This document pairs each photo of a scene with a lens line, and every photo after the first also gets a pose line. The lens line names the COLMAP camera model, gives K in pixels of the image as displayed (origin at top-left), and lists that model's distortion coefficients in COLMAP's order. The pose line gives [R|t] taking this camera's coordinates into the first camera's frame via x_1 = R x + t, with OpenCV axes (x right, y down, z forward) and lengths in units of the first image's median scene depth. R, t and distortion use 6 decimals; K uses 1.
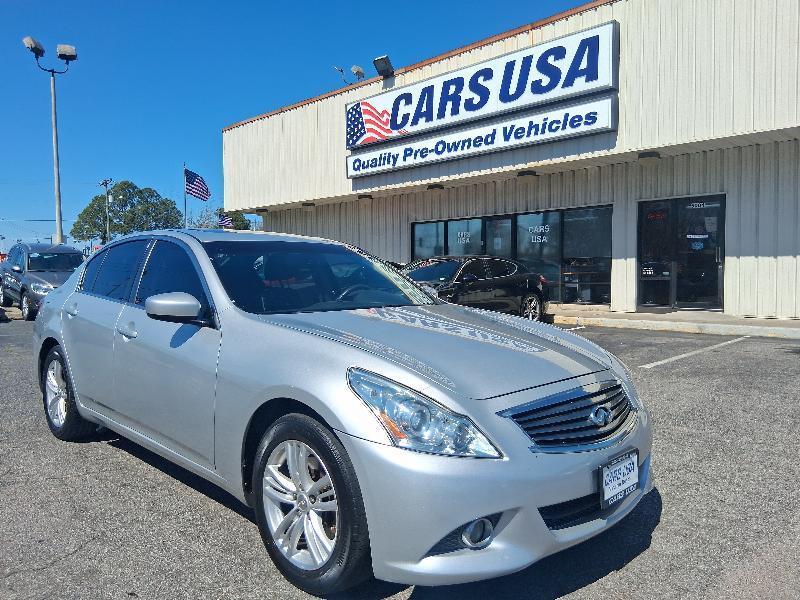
lens RADIAL K [[595.3, 0, 400.0], [0, 595.3, 300.0], [0, 0, 1]] dist [0.129868, -0.225480]
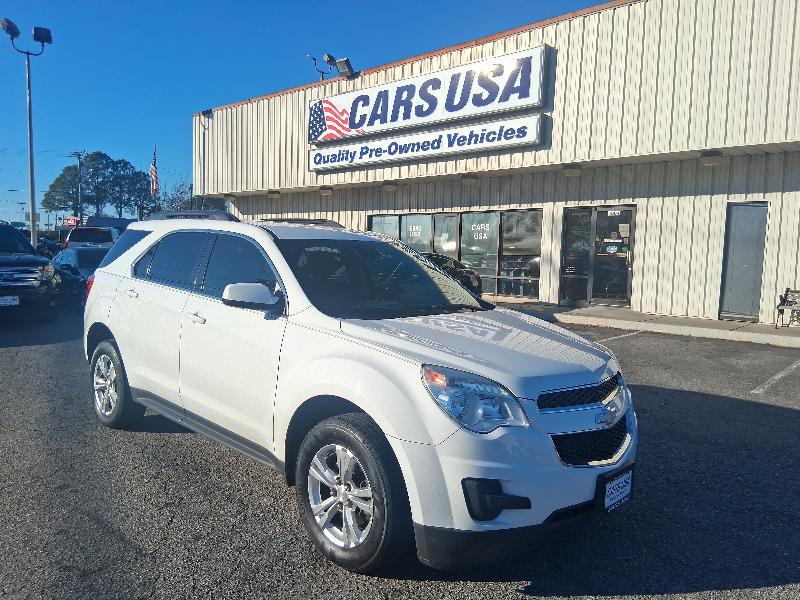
lens RADIAL K [[595.3, 0, 400.0], [0, 595.3, 300.0], [0, 0, 1]] dist [0.129868, -0.225480]
pose [[0.998808, 0.029809, 0.038648, 0.048317], [-0.031016, 0.999038, 0.031016, -0.015386], [-0.037686, -0.032178, 0.998771, -0.095553]]
